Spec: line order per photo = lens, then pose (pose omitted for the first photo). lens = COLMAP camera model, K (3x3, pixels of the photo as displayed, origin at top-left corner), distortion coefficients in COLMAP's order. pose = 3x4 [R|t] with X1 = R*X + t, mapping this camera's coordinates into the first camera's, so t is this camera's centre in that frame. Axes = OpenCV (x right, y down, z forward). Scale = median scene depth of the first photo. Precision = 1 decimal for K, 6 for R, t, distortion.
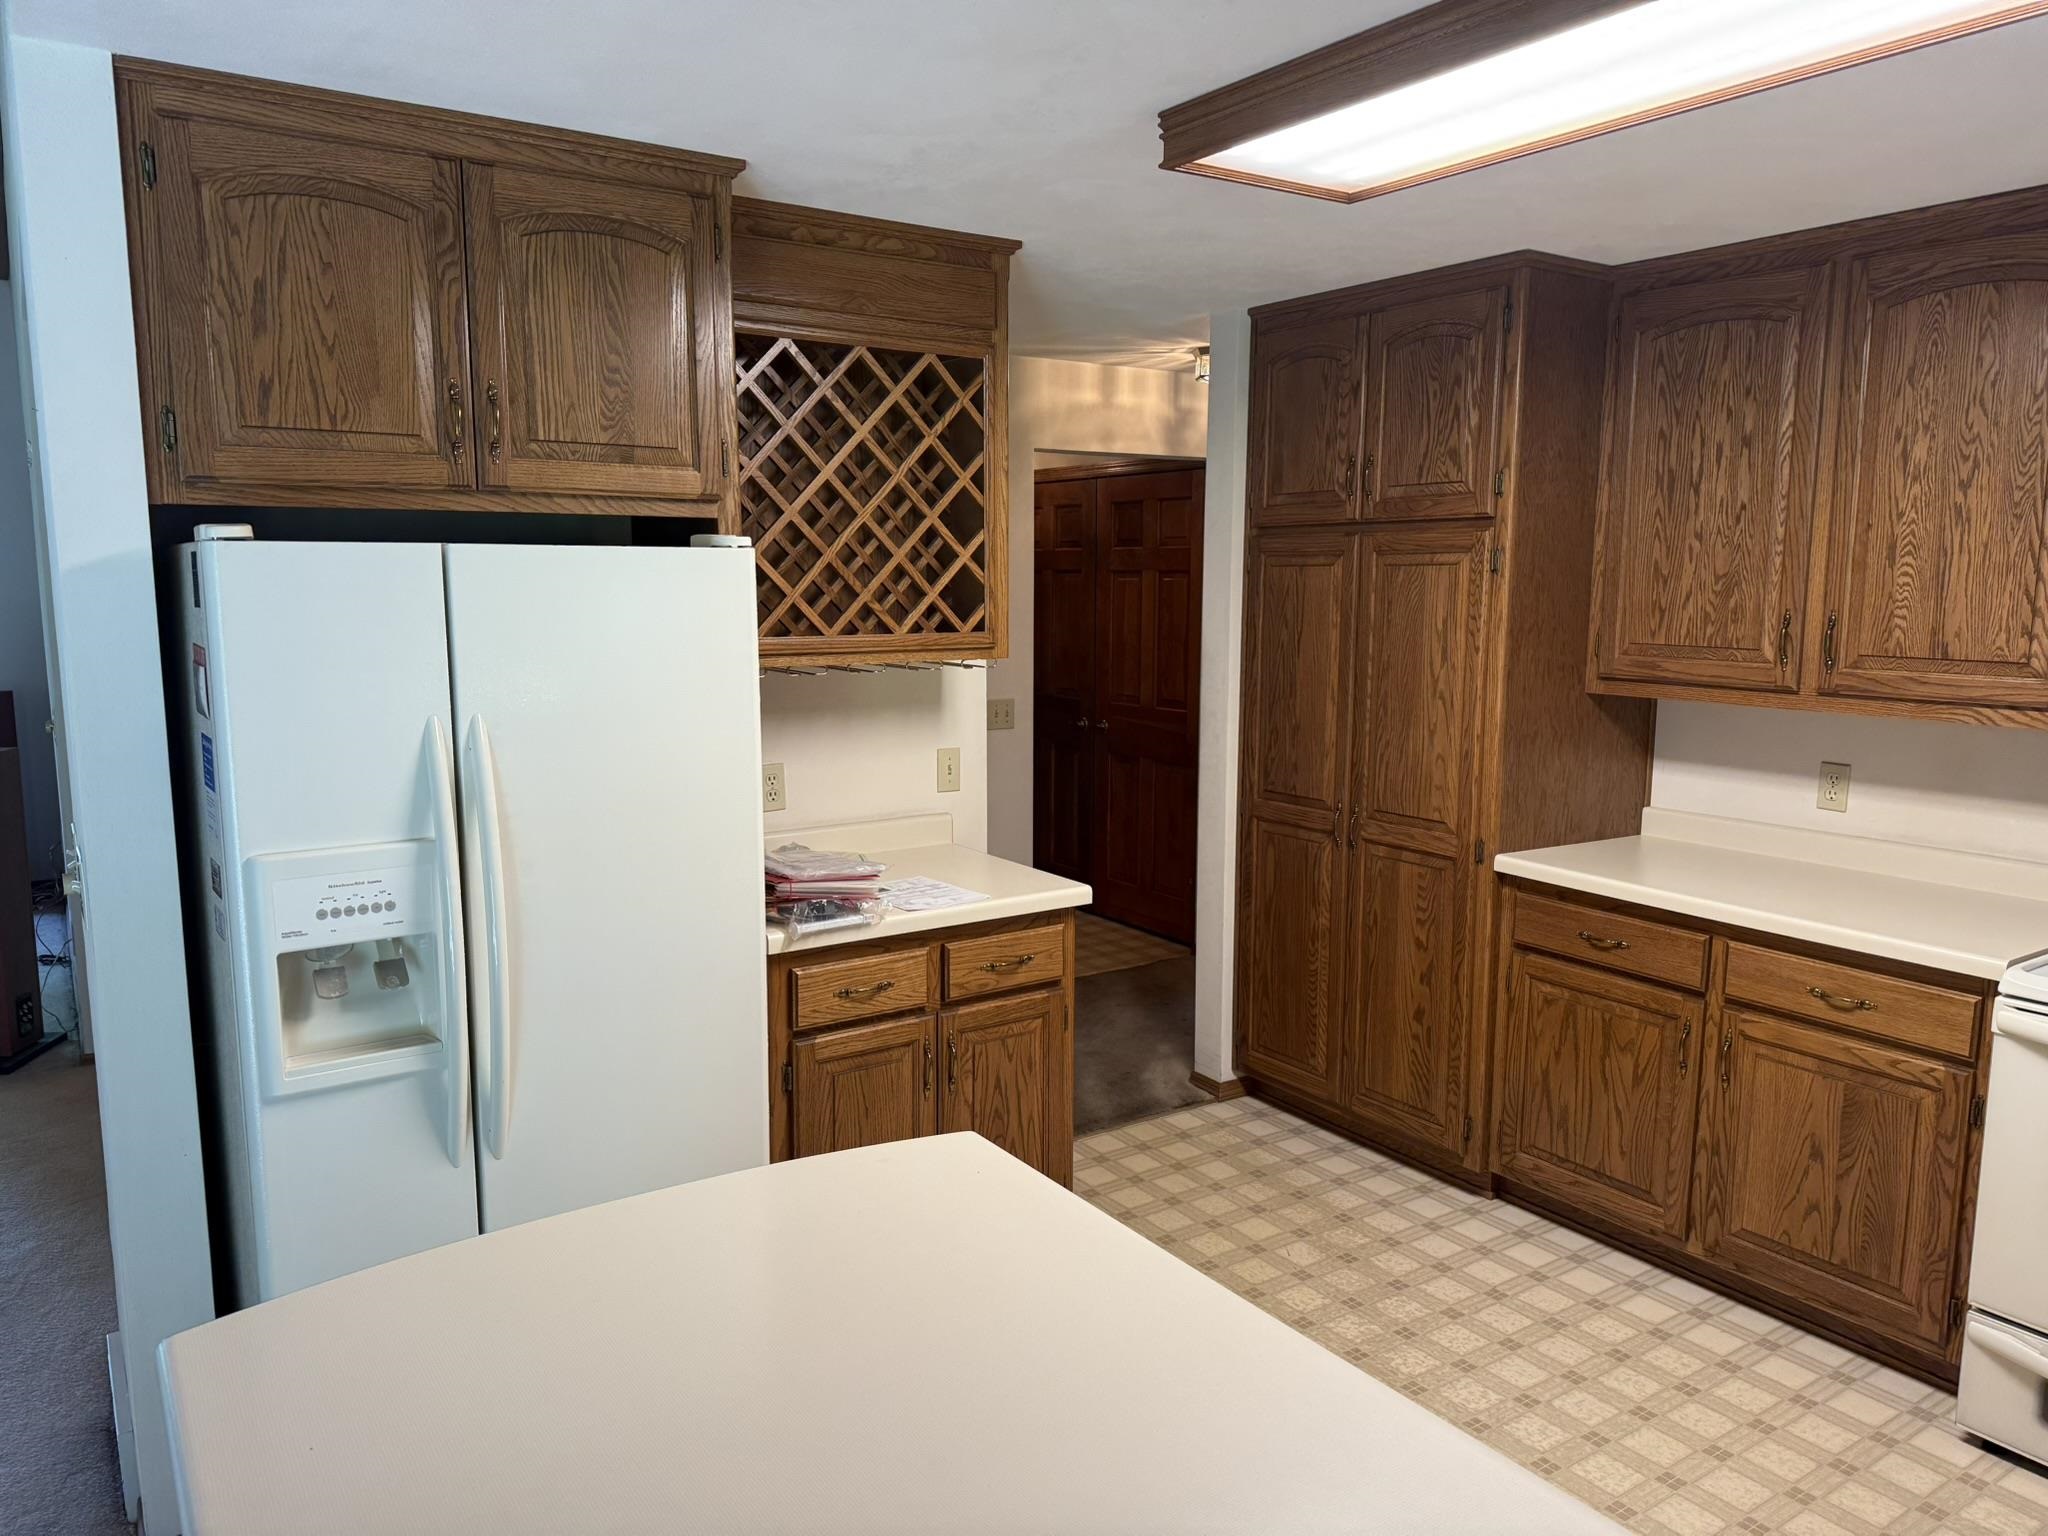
lens RADIAL K [[1460.3, 0, 1024.0], [0, 1460.3, 768.0], [0, 0, 1]] dist [0.090229, -0.080469]
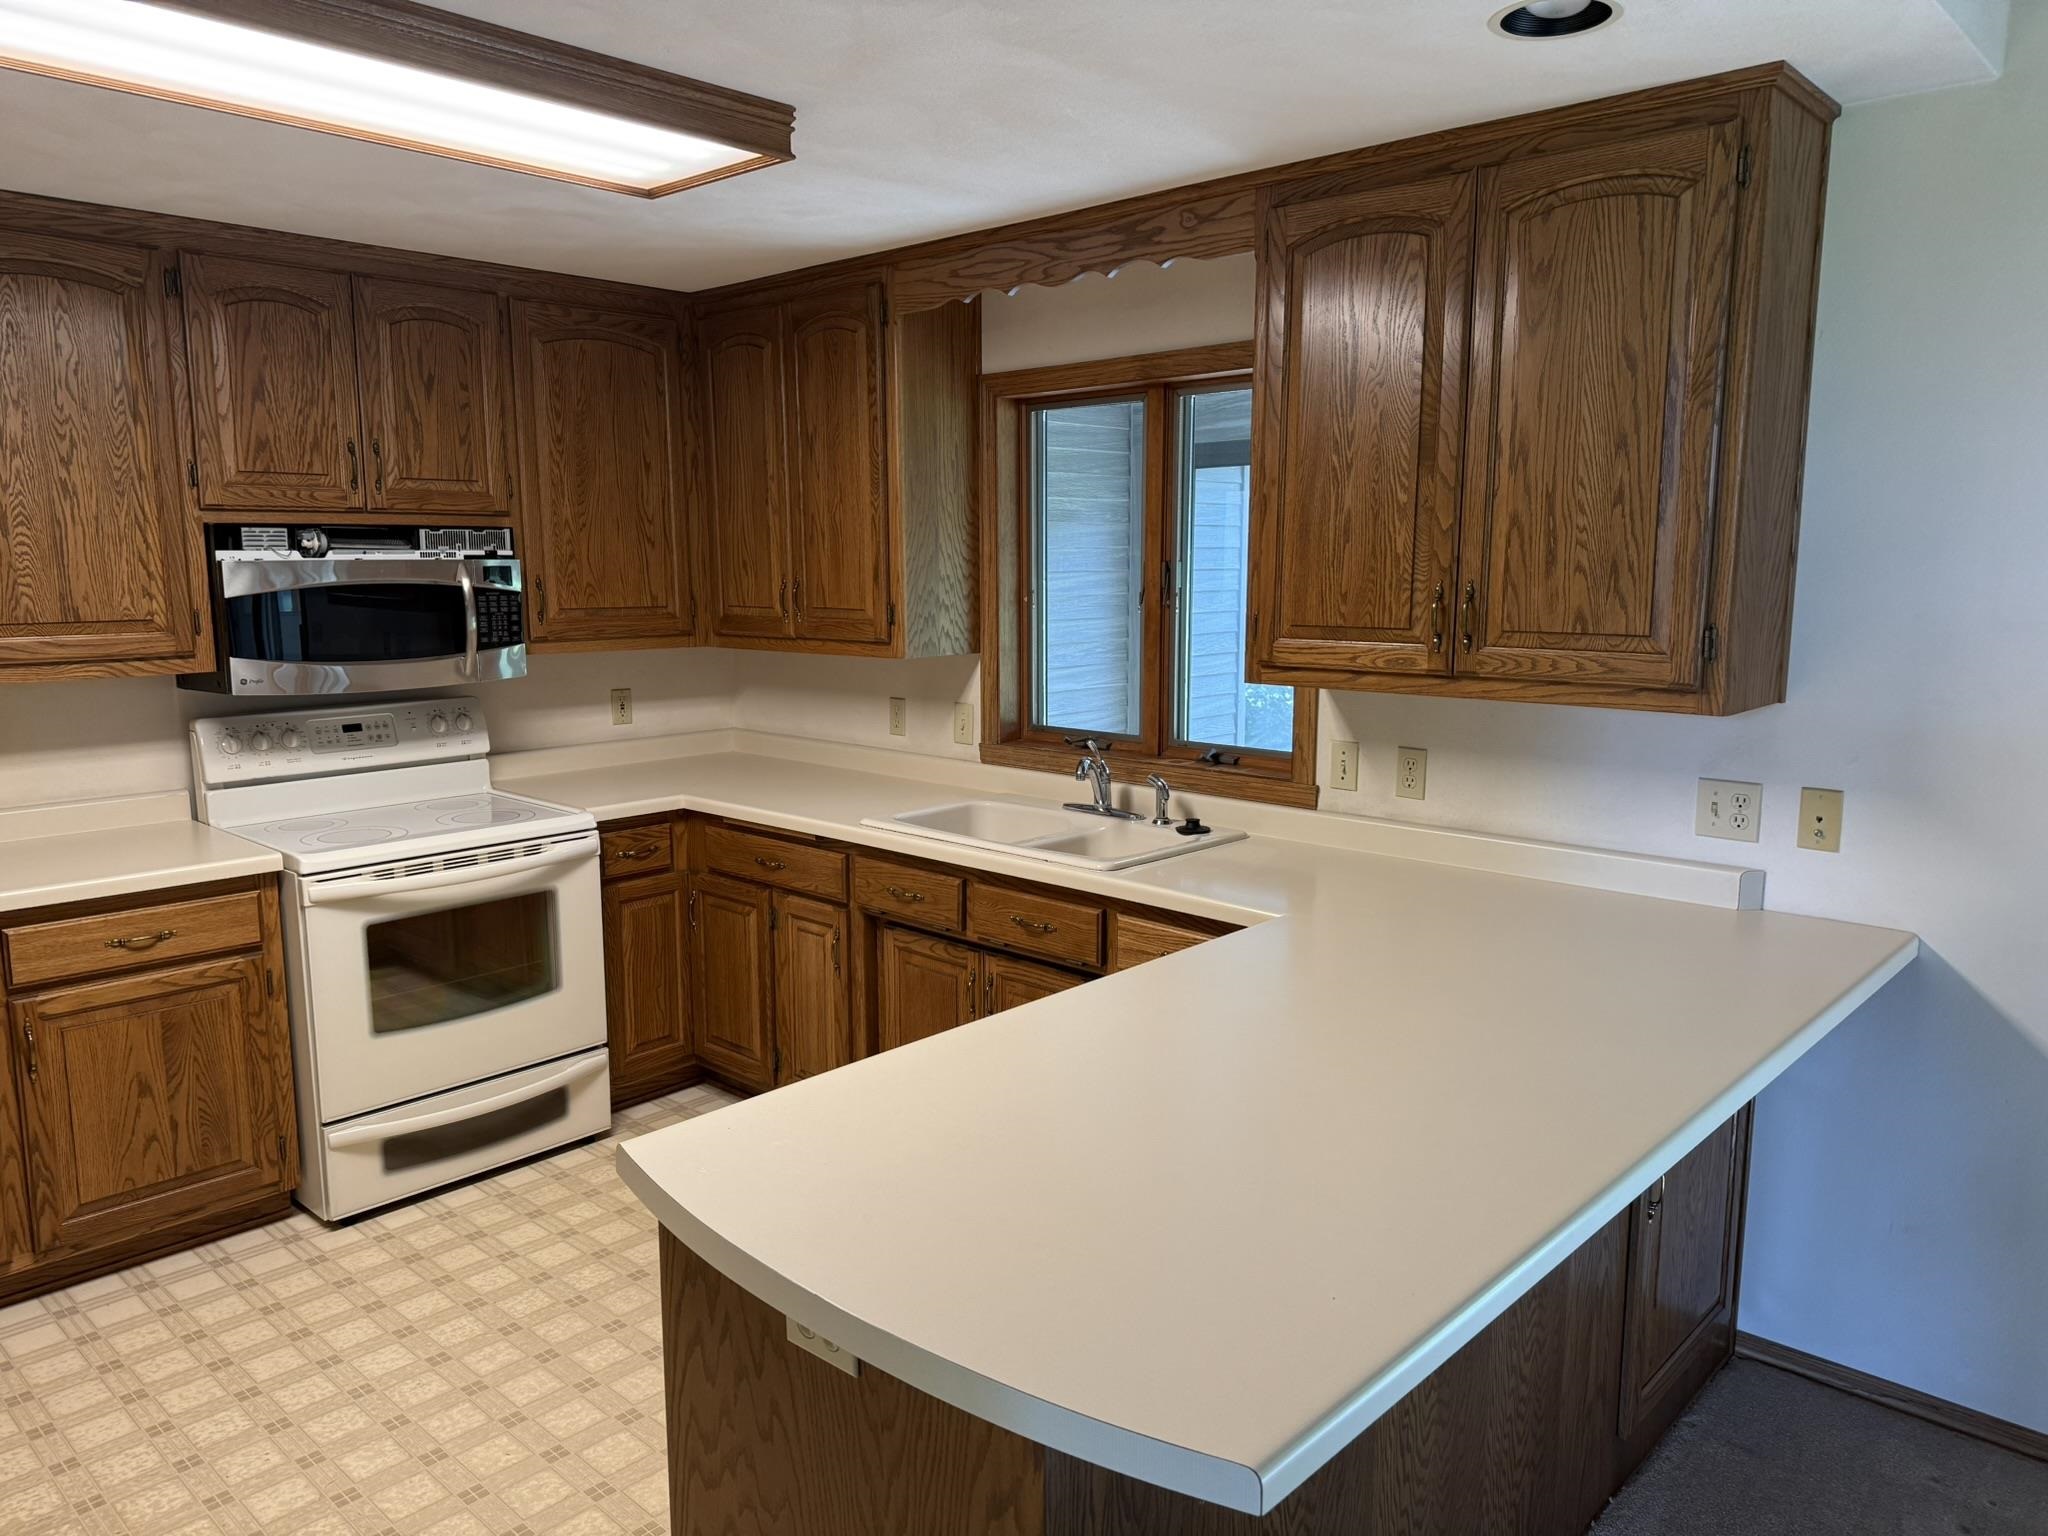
lens RADIAL K [[1438.9, 0, 998.3], [0, 1438.9, 769.3], [0, 0, 1]] dist [0.068411, -0.070887]
pose [[-0.205753, -0.146667, 0.967551, -0.578928], [0.136636, 0.974715, 0.176809, -0.066125], [-0.969018, 0.168581, -0.180511, 0.570865]]
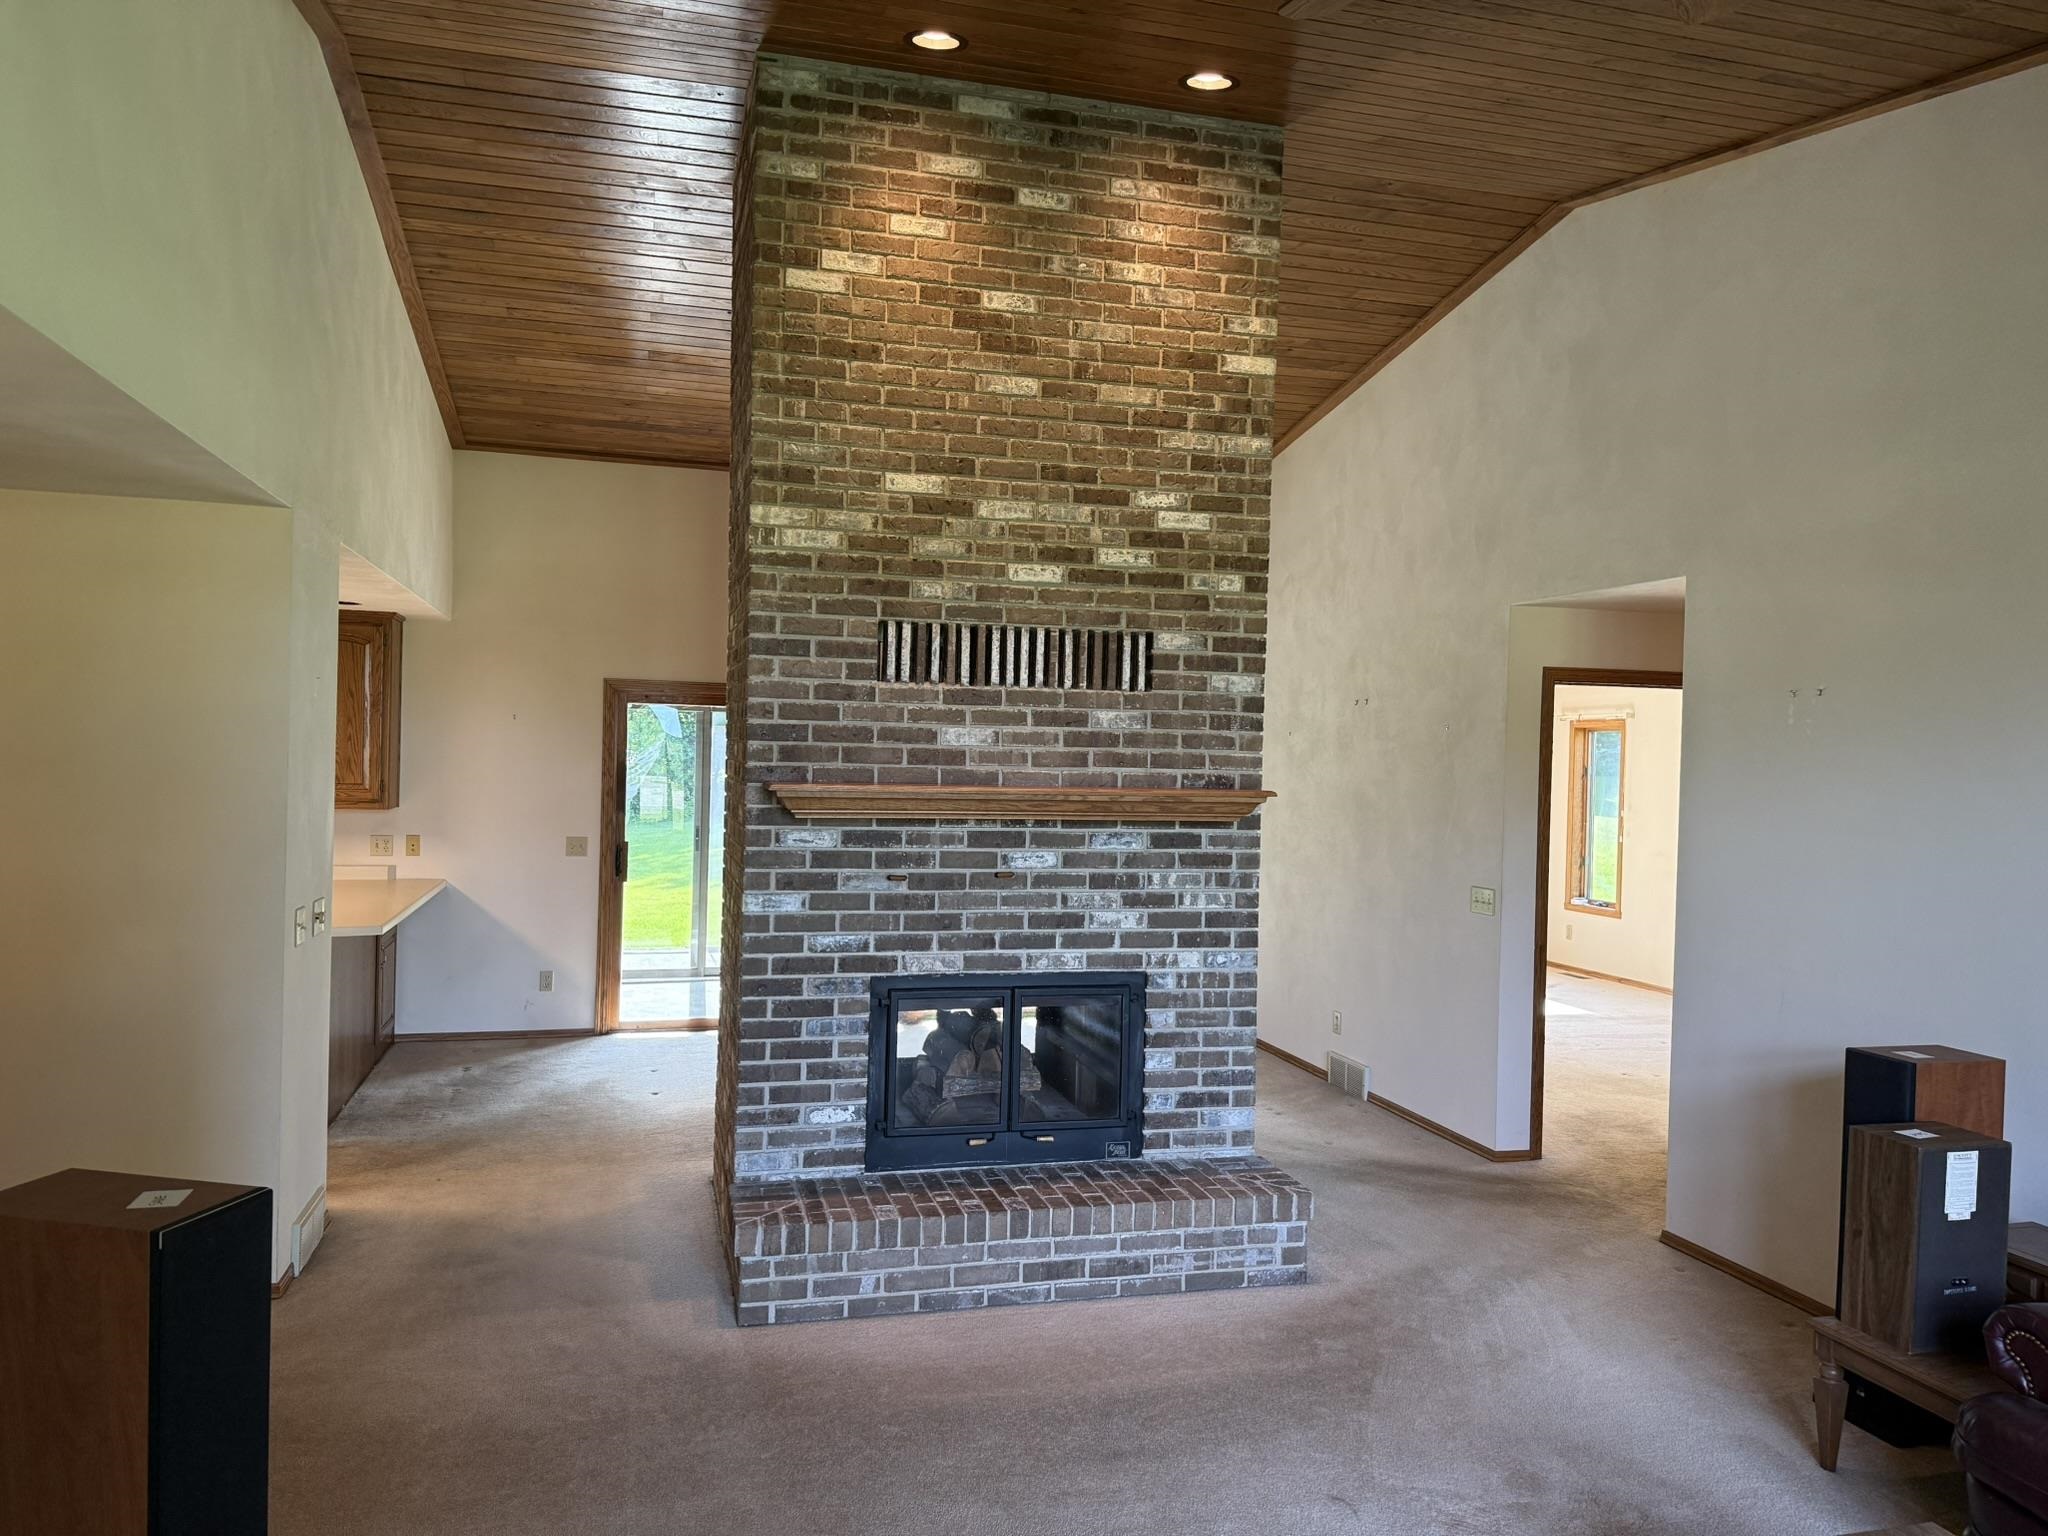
lens RADIAL K [[1460.3, 0, 1024.0], [0, 1460.3, 768.0], [0, 0, 1]] dist [0.090229, -0.080469]
pose [[-0.942639, -0.023093, 0.333014, -1.802344], [0.024886, 0.989966, 0.139094, -0.303956], [-0.332885, 0.139403, -0.932606, 2.094783]]
